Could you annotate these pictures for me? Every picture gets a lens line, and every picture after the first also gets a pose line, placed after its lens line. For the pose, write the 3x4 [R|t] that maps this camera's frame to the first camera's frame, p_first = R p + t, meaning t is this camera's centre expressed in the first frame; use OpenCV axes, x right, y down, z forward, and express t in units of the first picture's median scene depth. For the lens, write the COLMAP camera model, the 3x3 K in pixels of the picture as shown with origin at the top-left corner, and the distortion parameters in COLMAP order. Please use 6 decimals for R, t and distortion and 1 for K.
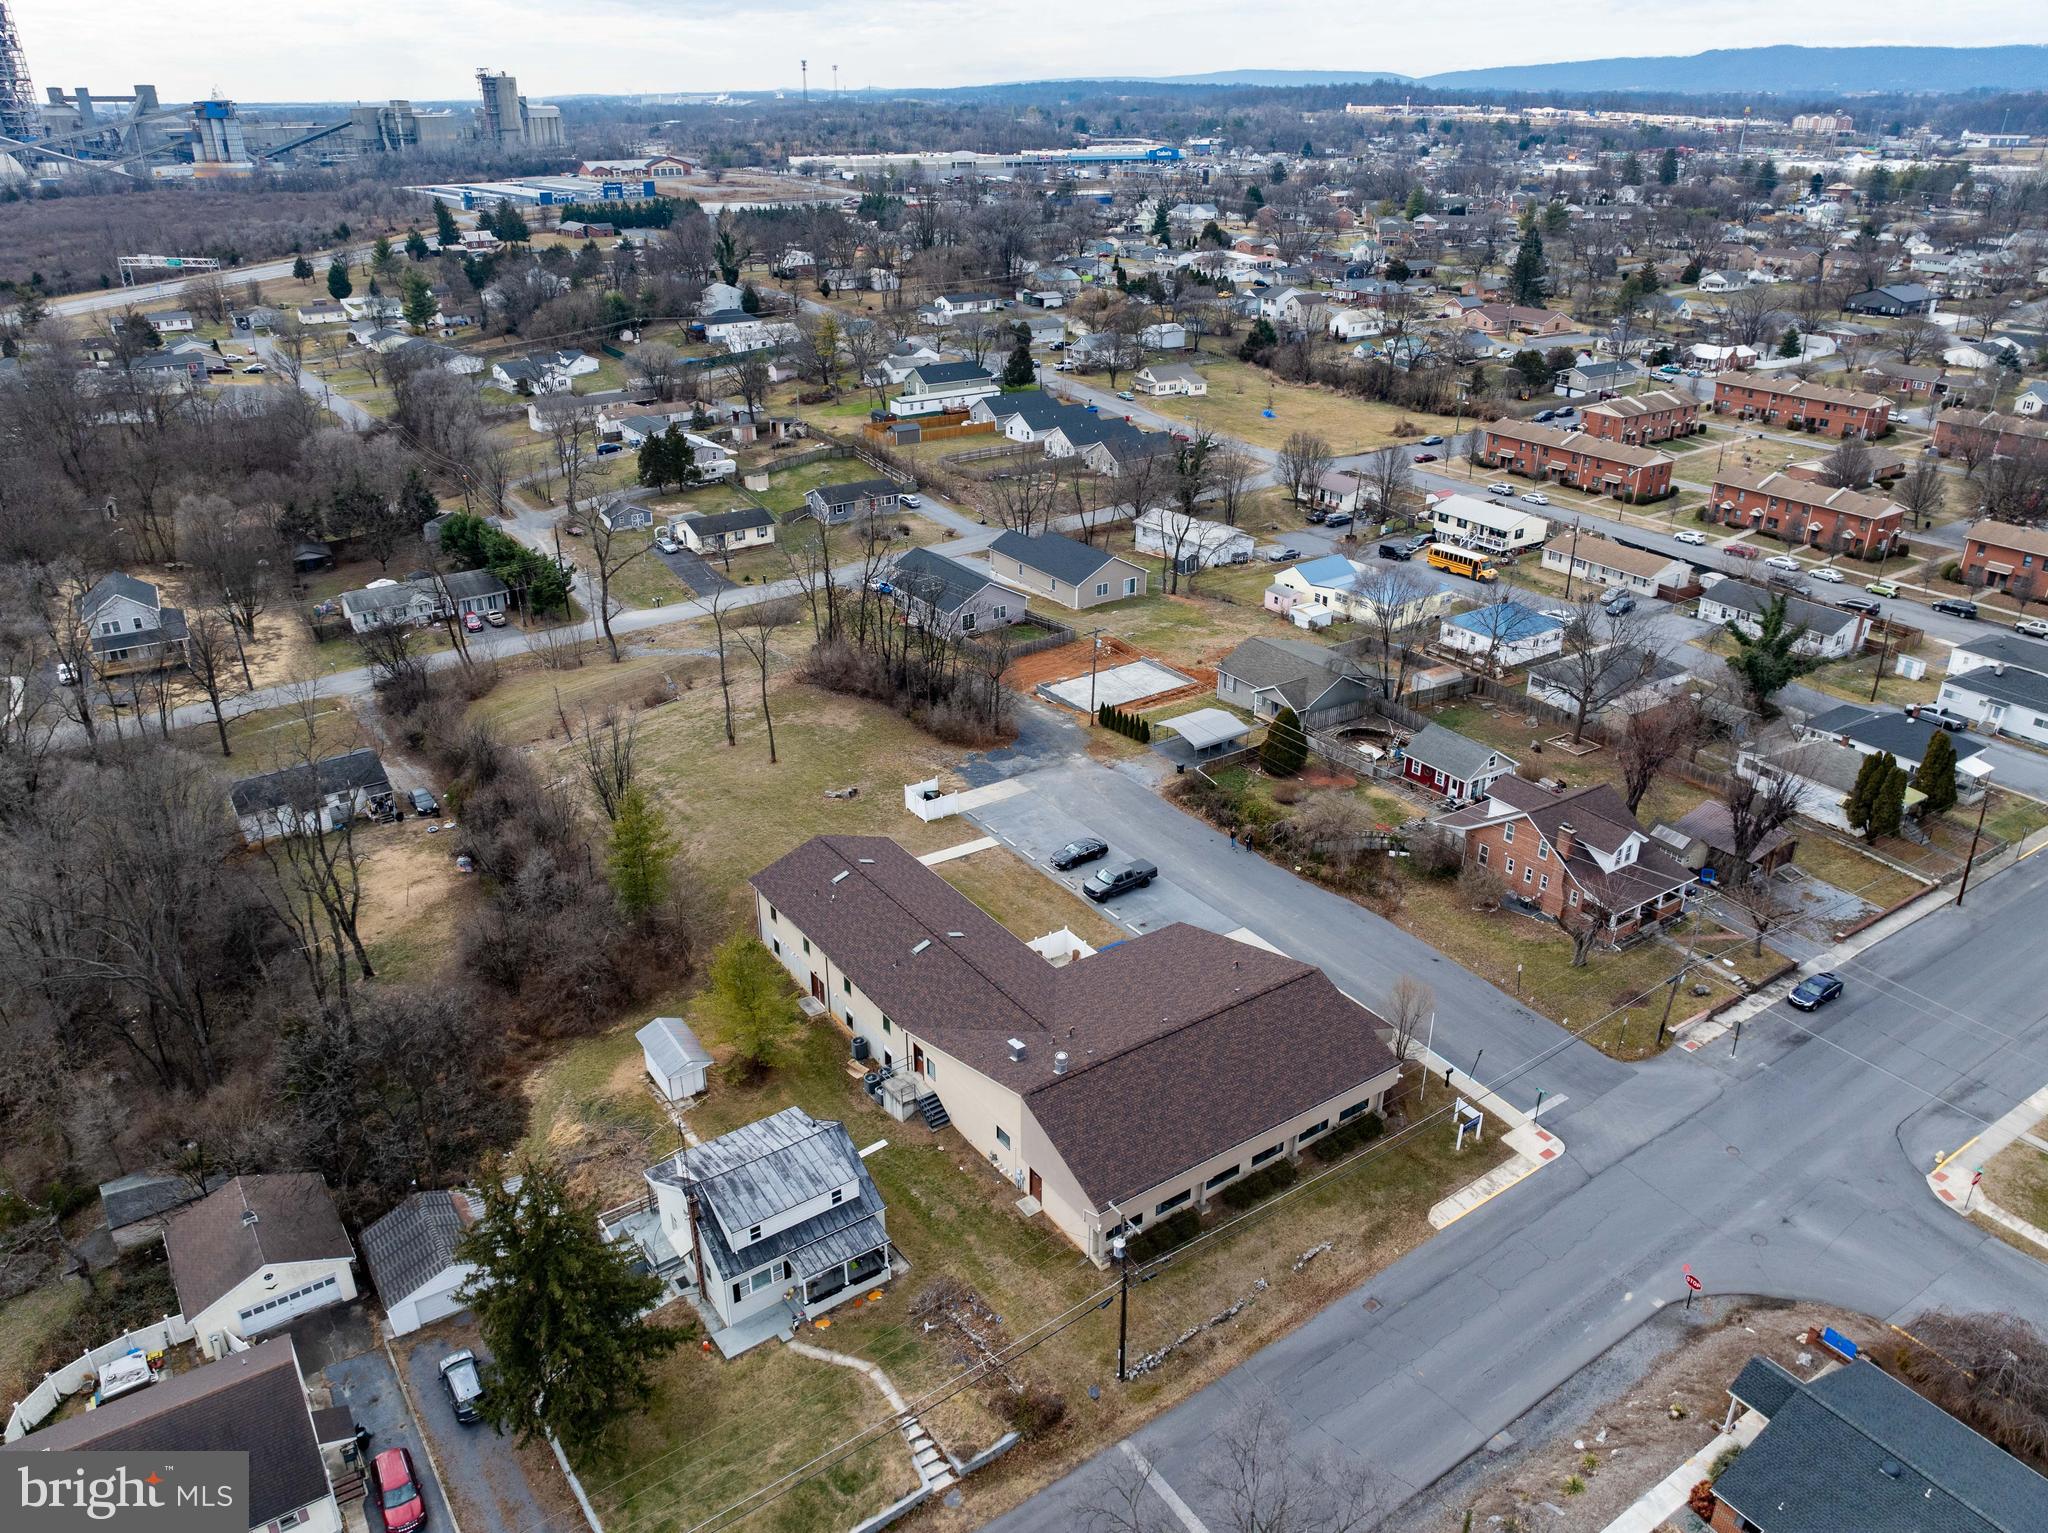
lens RADIAL K [[1448.1, 0, 1022.7], [0, 1448.1, 764.7], [0, 0, 1]] dist [-0.044064, 0.012654]
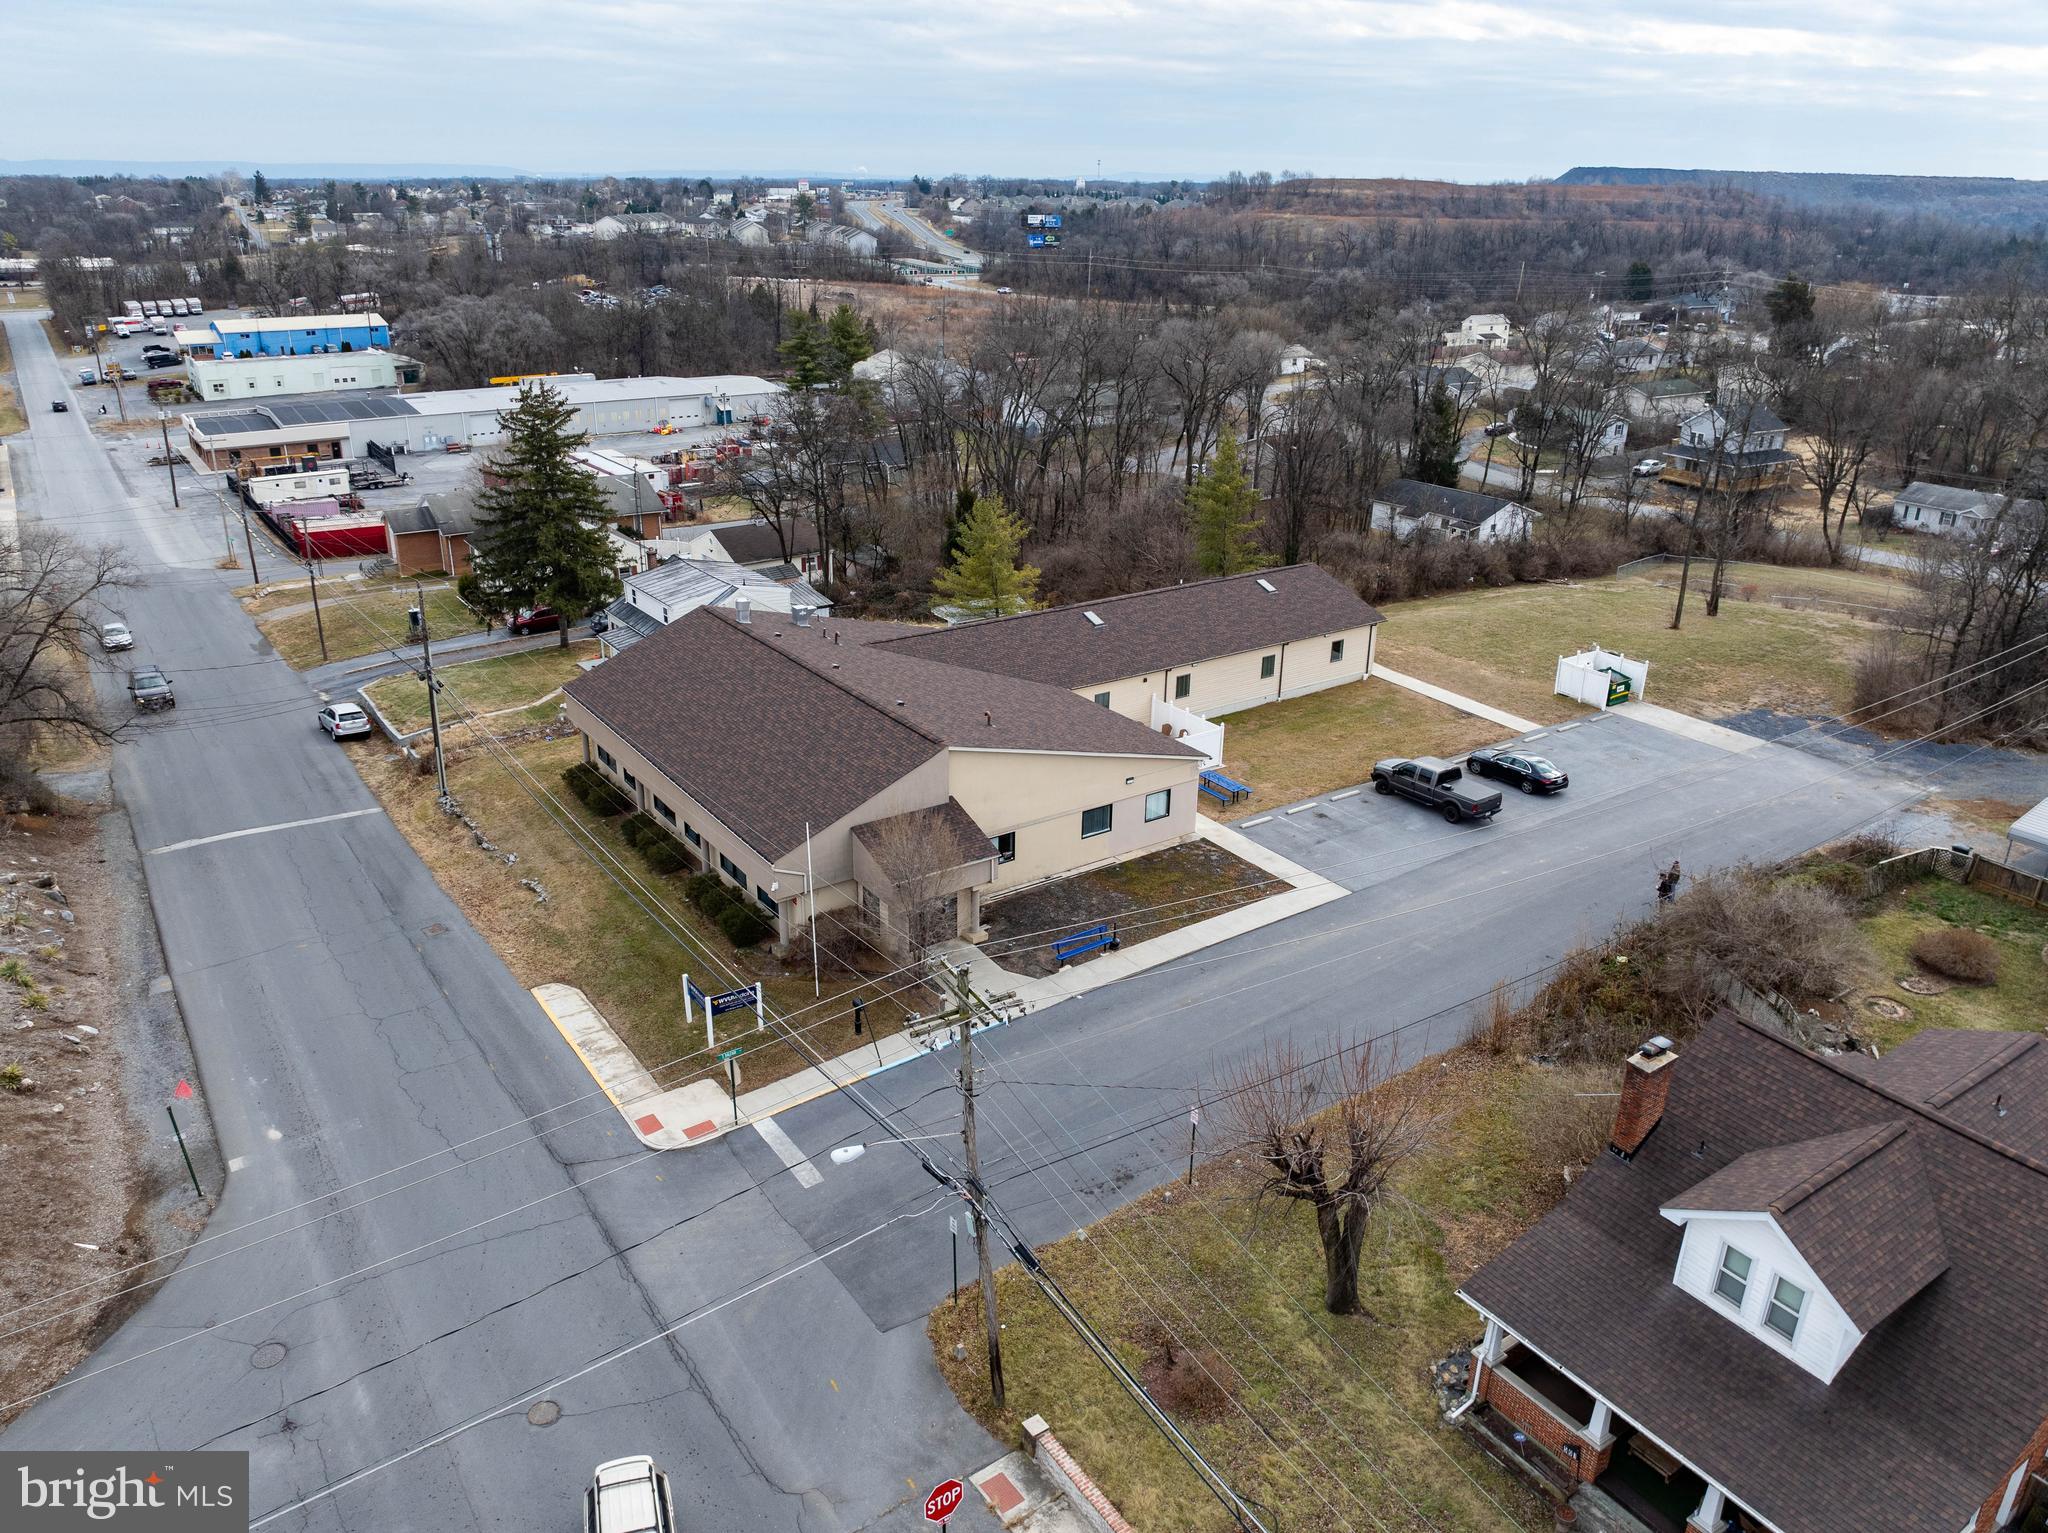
lens RADIAL K [[1448.1, 0, 1022.1], [0, 1448.1, 761.2], [0, 0, 1]] dist [-0.044064, 0.012654]
pose [[0.006741, 0.371110, -0.928564, 0.592240], [-0.434306, 0.837520, 0.331570, -0.049357], [0.900740, 0.401046, 0.166821, 0.730254]]
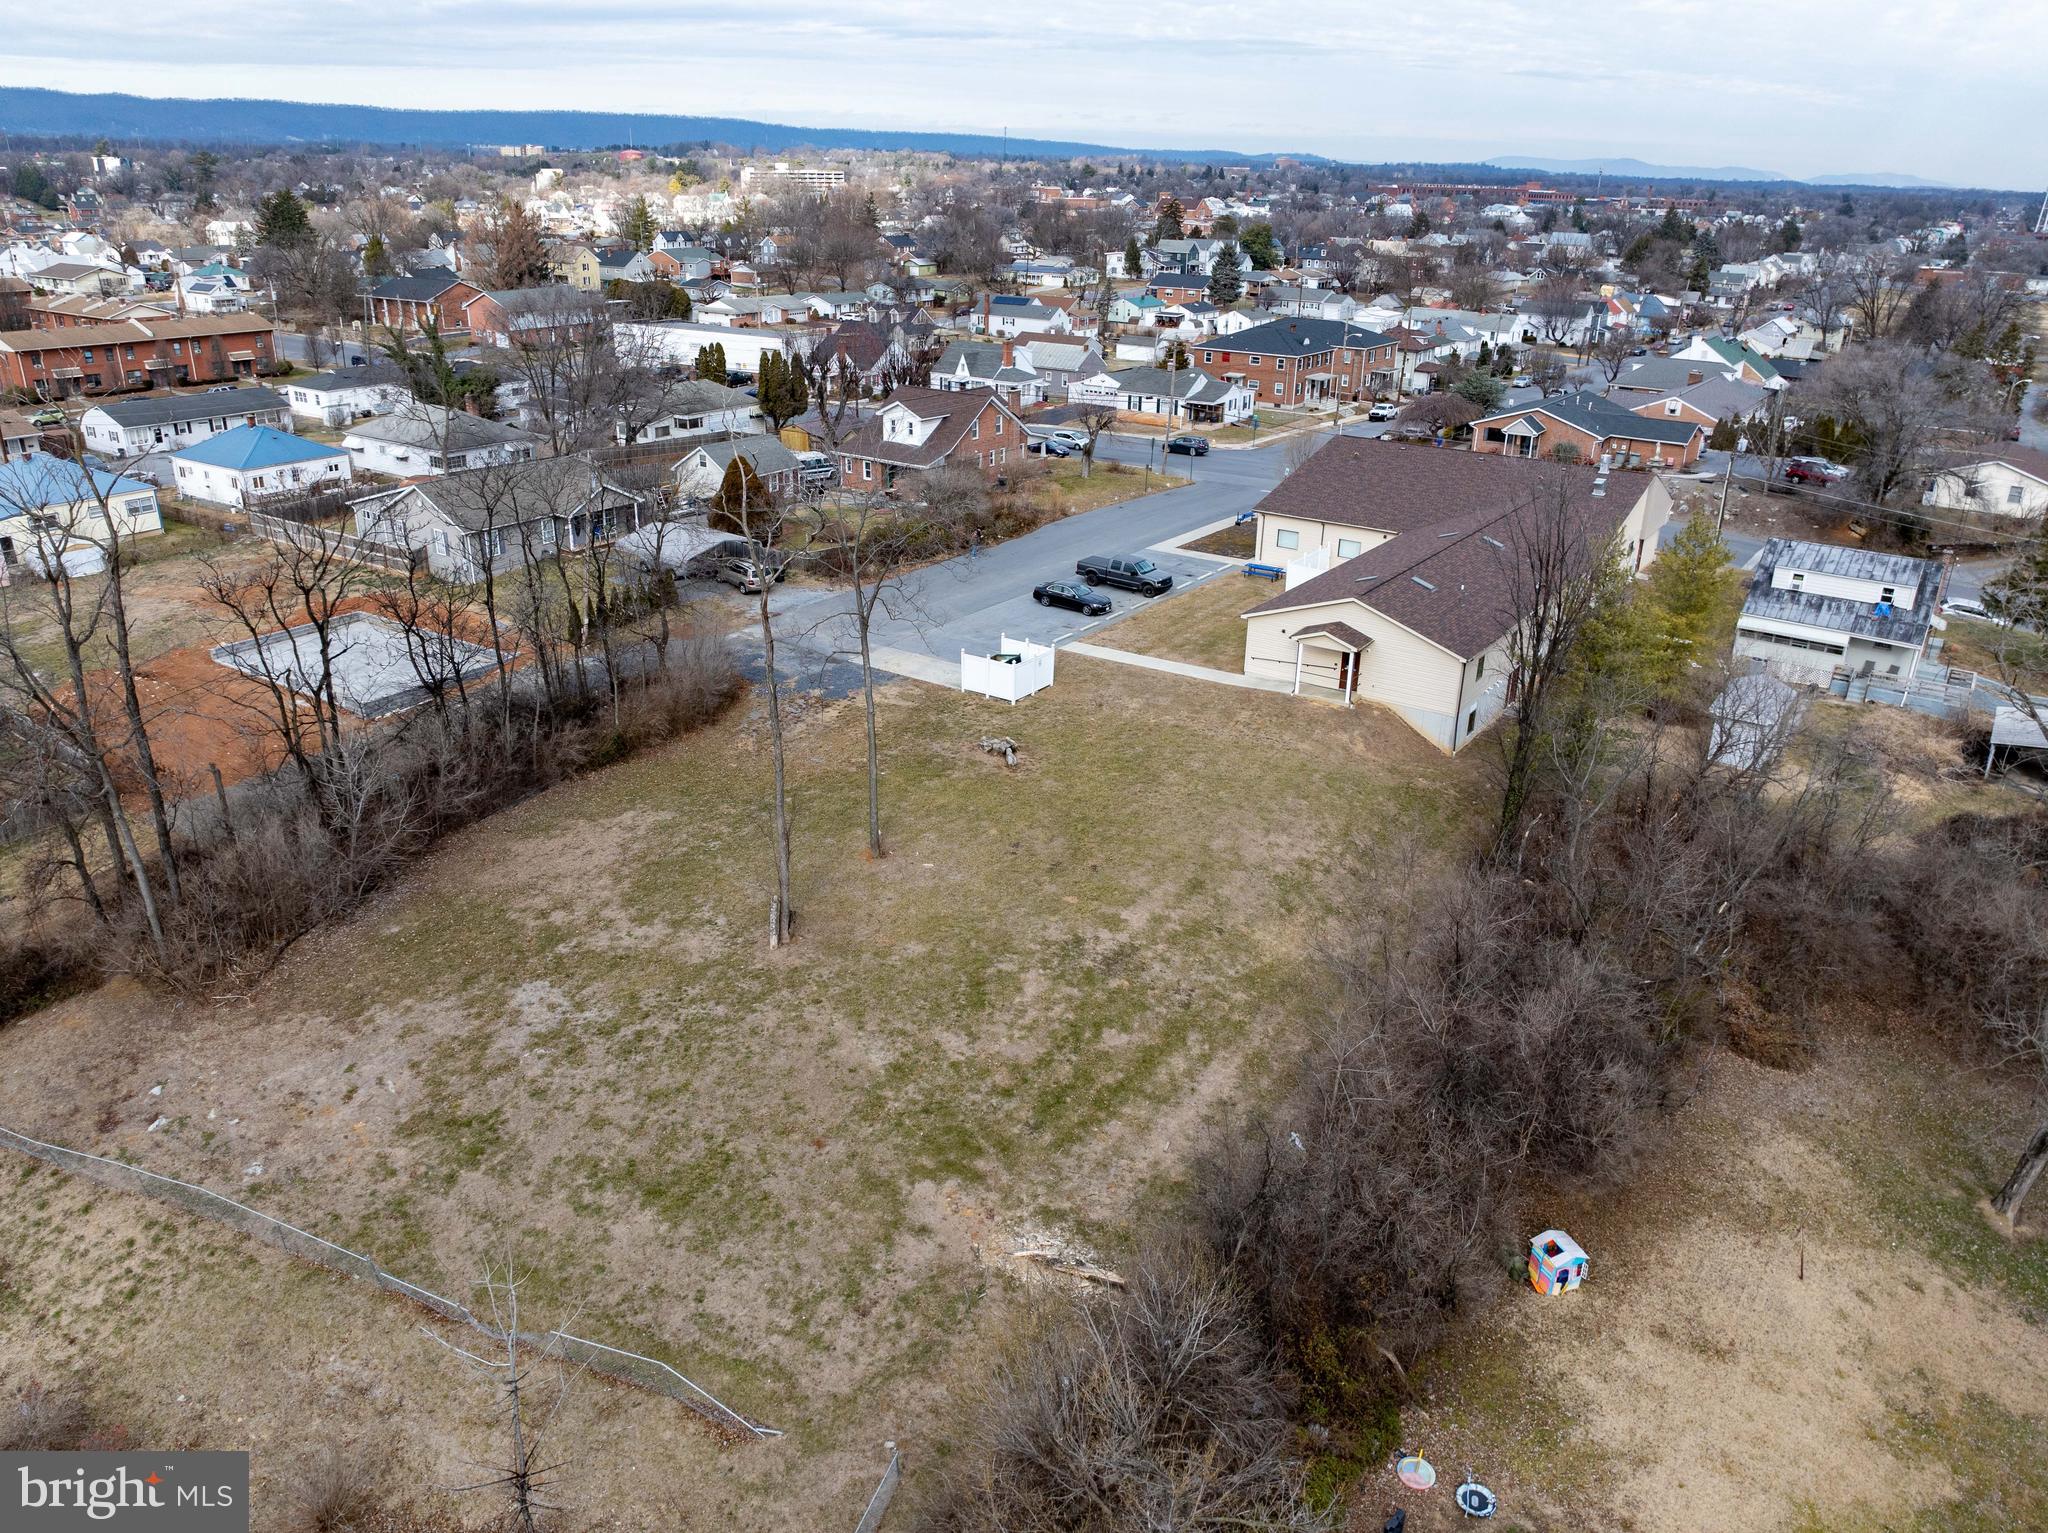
lens RADIAL K [[1448.1, 0, 1022.8], [0, 1448.1, 764.9], [0, 0, 1]] dist [-0.044064, 0.012654]
pose [[-0.355279, -0.364711, 0.860675, -0.635047], [0.379506, 0.785169, 0.489372, -0.249524], [-0.854255, 0.500495, -0.140544, 1.188589]]
